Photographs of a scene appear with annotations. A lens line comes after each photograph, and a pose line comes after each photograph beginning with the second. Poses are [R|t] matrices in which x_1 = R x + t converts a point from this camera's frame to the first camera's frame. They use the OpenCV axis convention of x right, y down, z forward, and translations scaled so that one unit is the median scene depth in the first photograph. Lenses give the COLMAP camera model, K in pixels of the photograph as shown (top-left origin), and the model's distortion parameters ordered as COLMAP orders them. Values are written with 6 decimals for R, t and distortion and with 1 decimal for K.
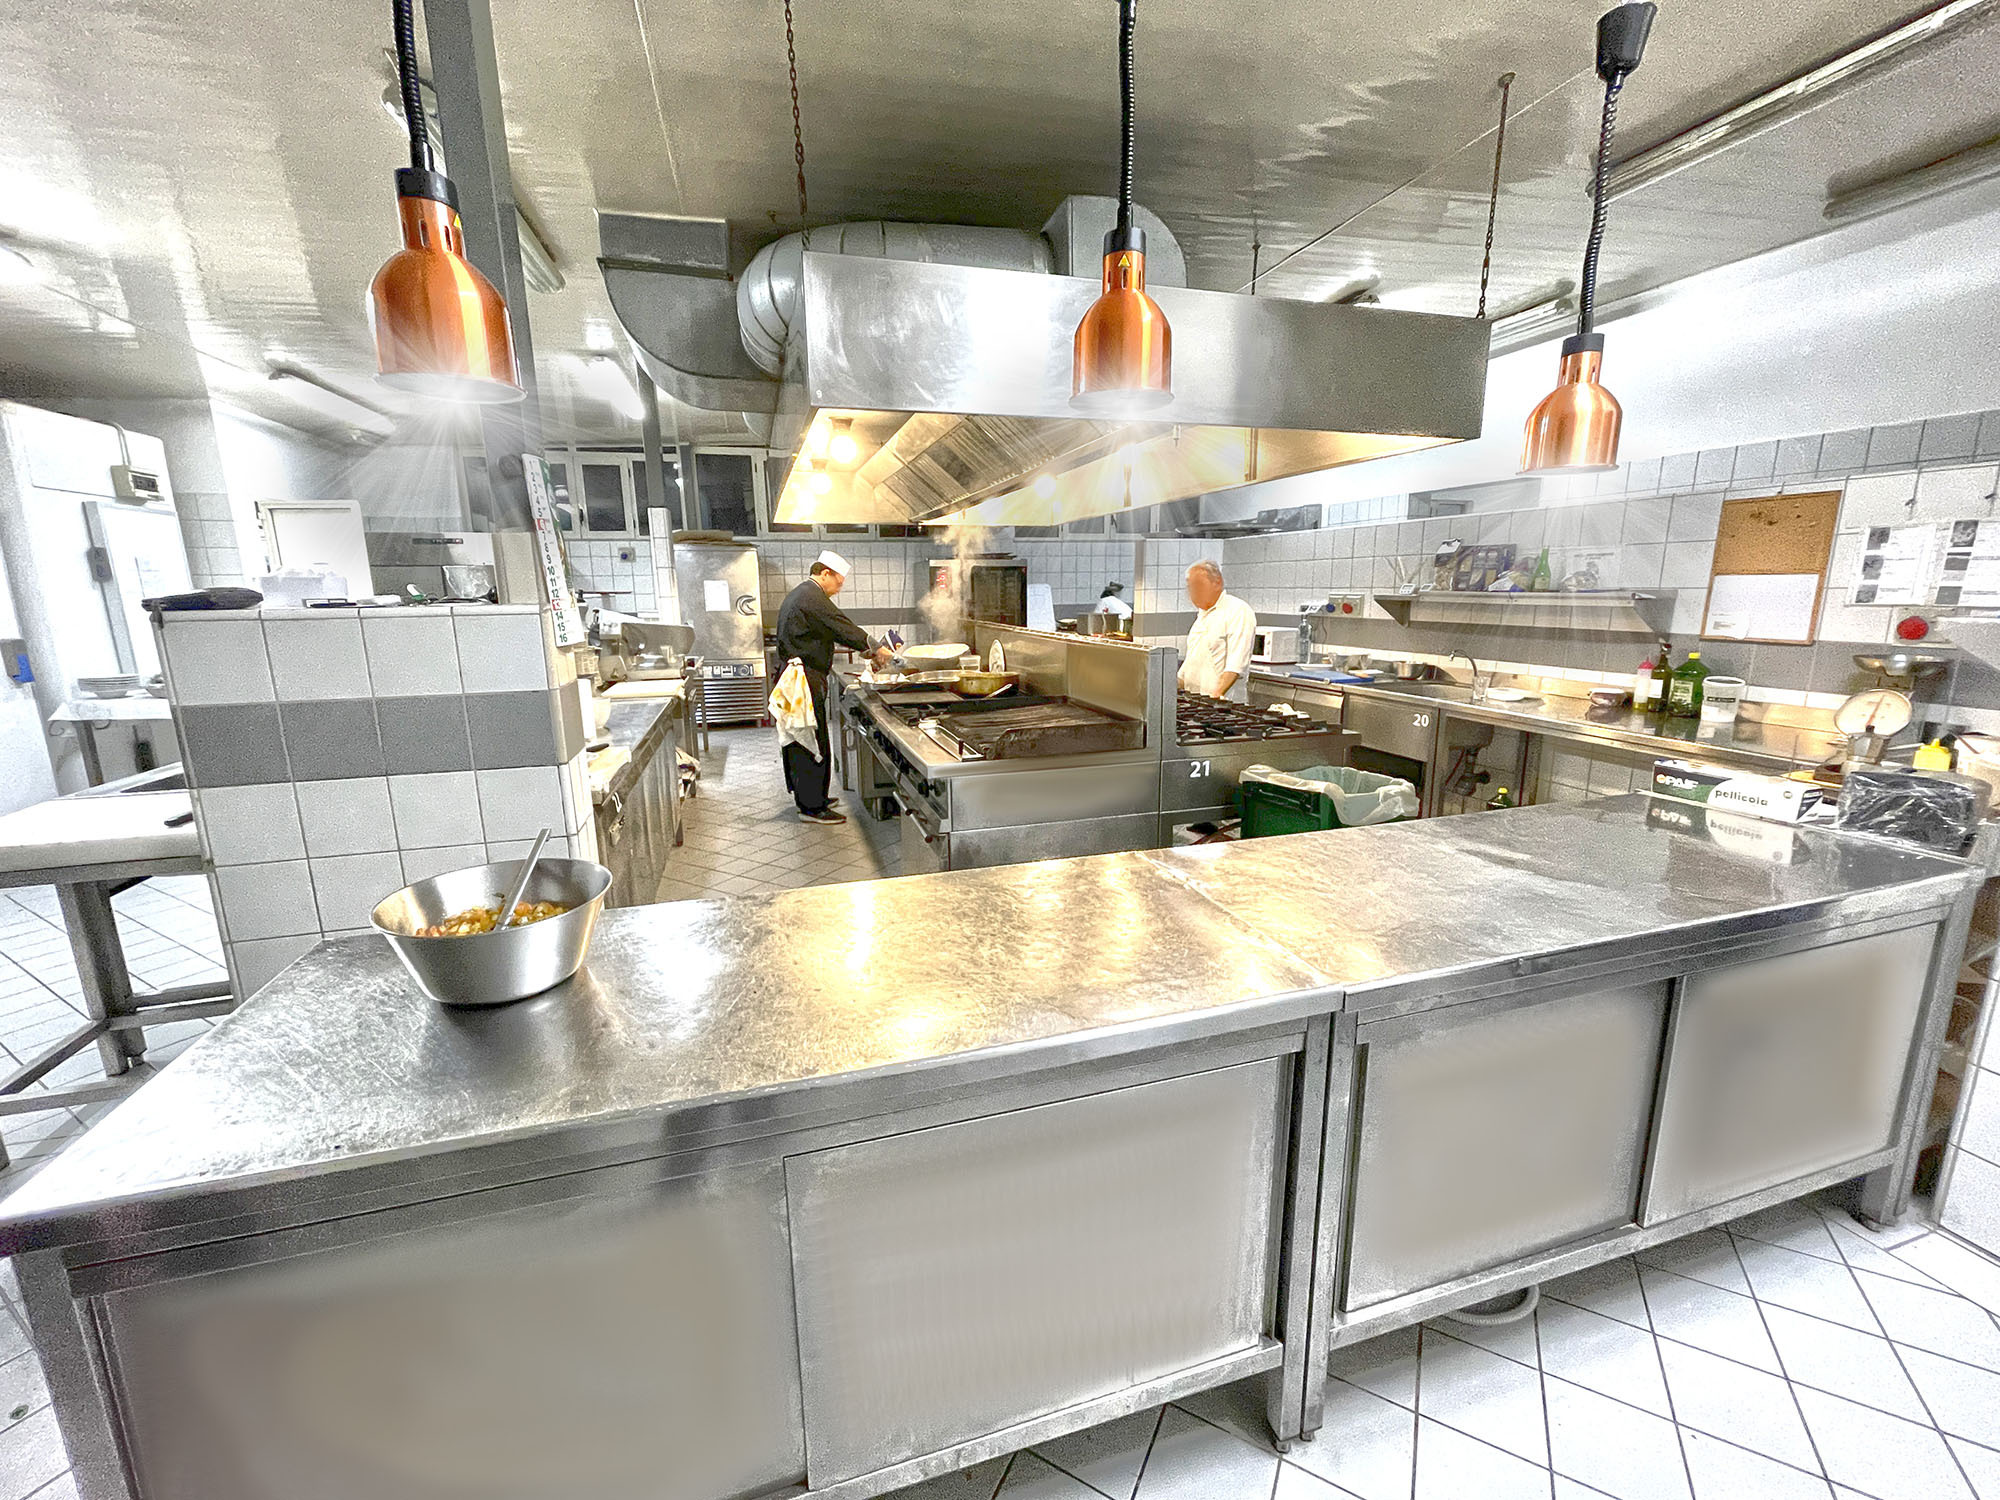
lens RADIAL K [[812.7, 0, 1000.7], [0, 812.7, 745.9], [0, 0, 1]] dist [-0.002624, -0.000383]
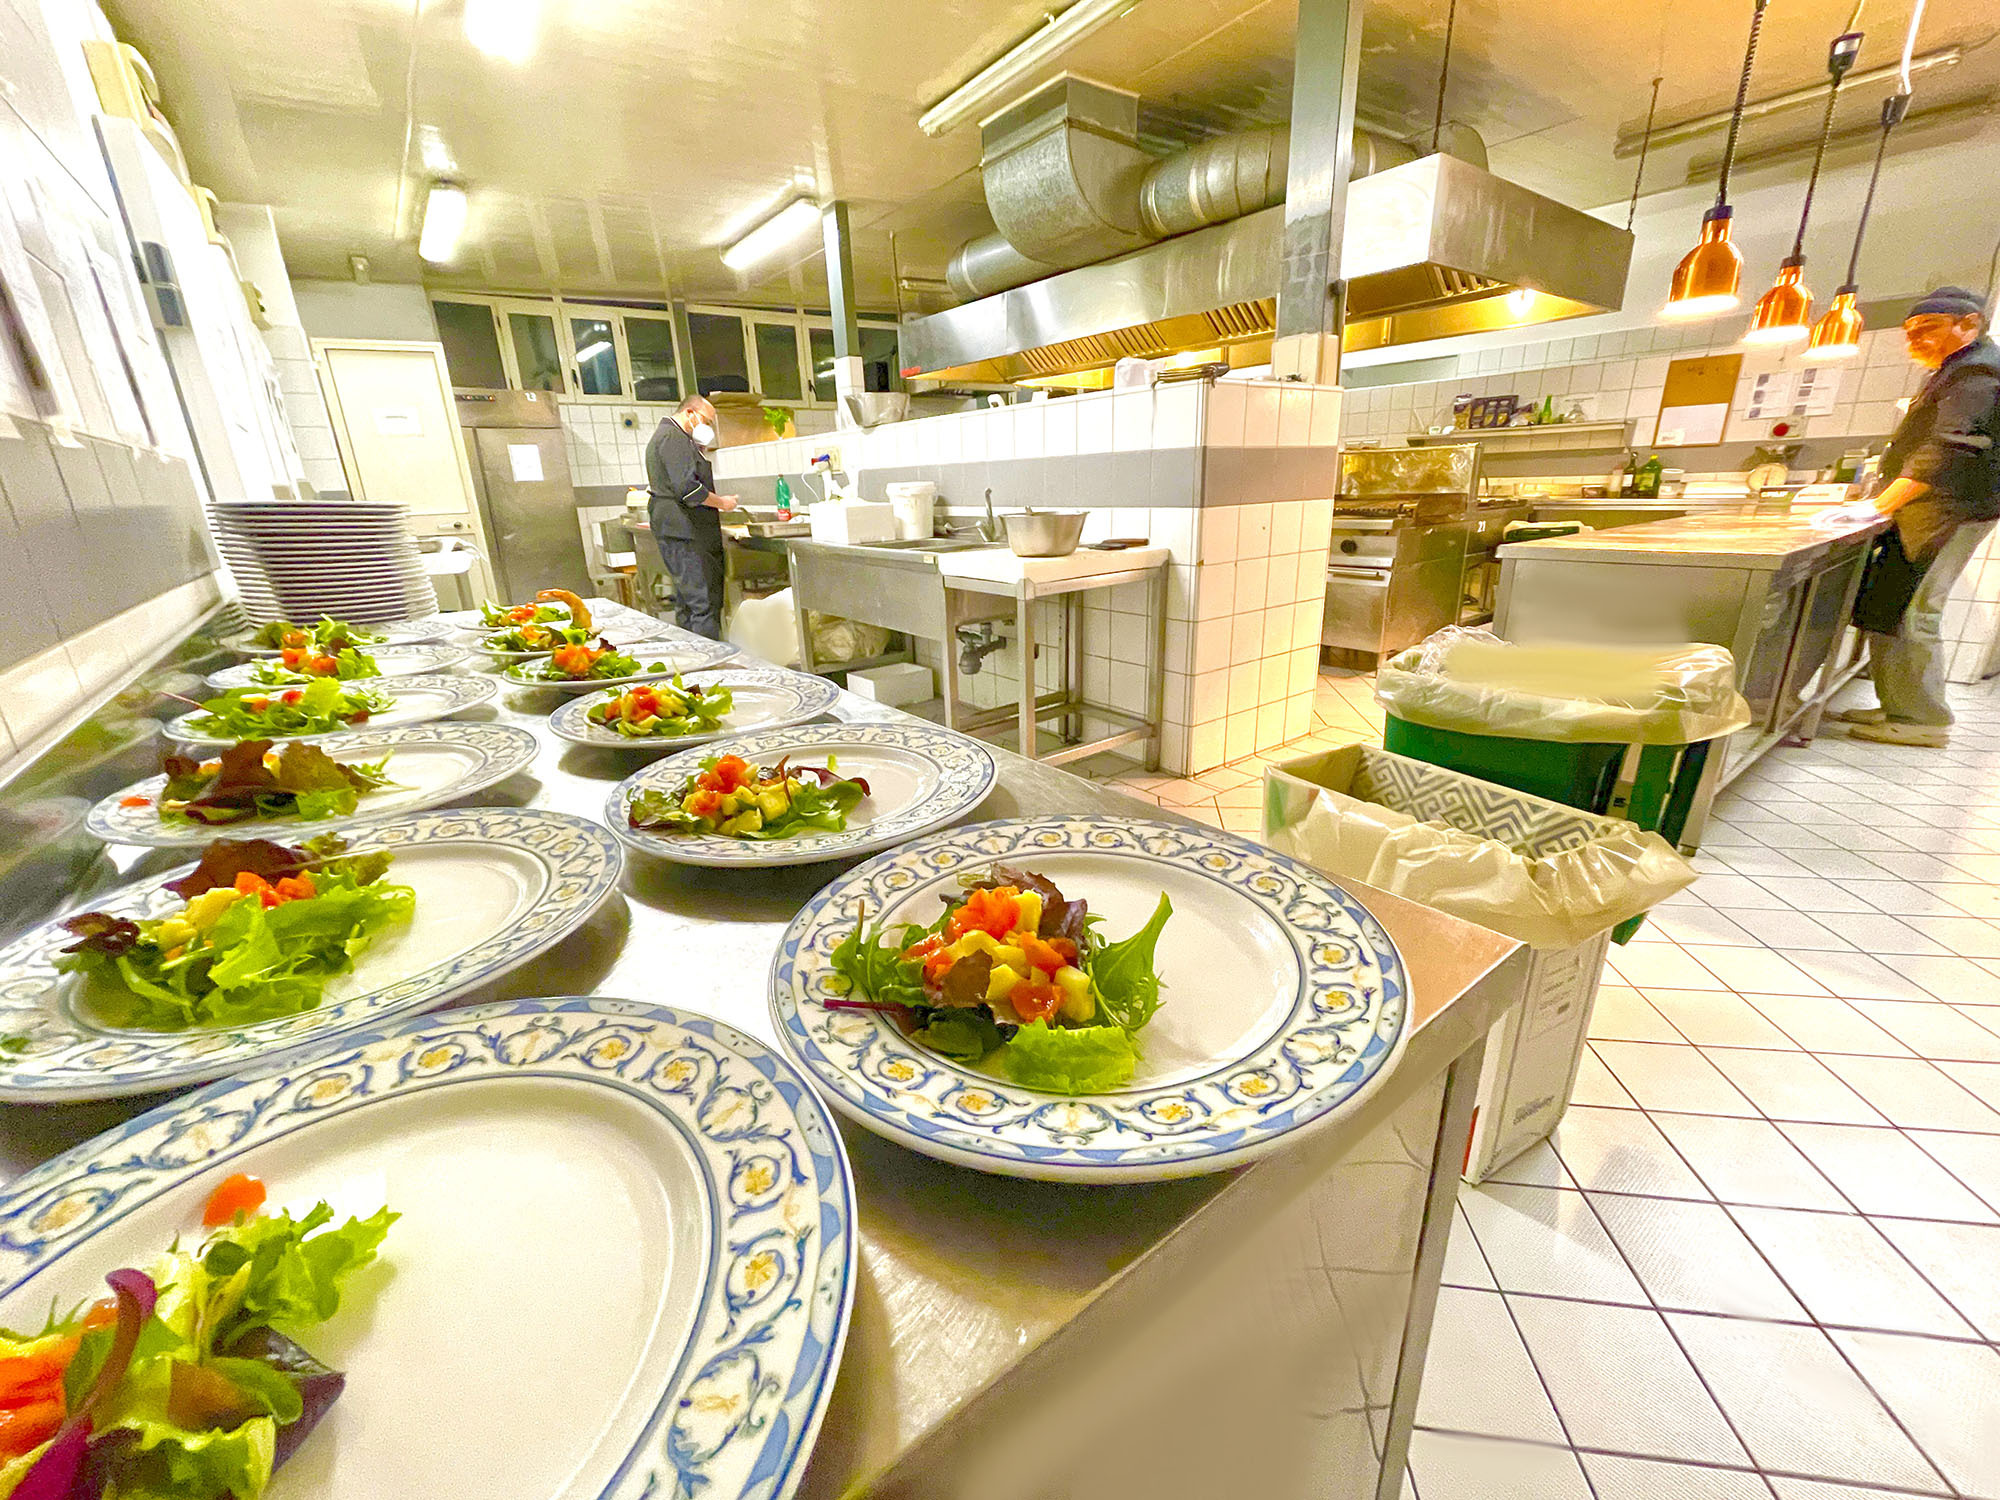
lens RADIAL K [[812.7, 0, 993.7], [0, 812.7, 747.8], [0, 0, 1]] dist [-0.002624, -0.000383]
pose [[0.931771, -0.129621, 0.339119, -1.058017], [0.092622, 0.988053, 0.123173, 0.148285], [-0.351033, -0.083359, 0.932645, -0.135885]]
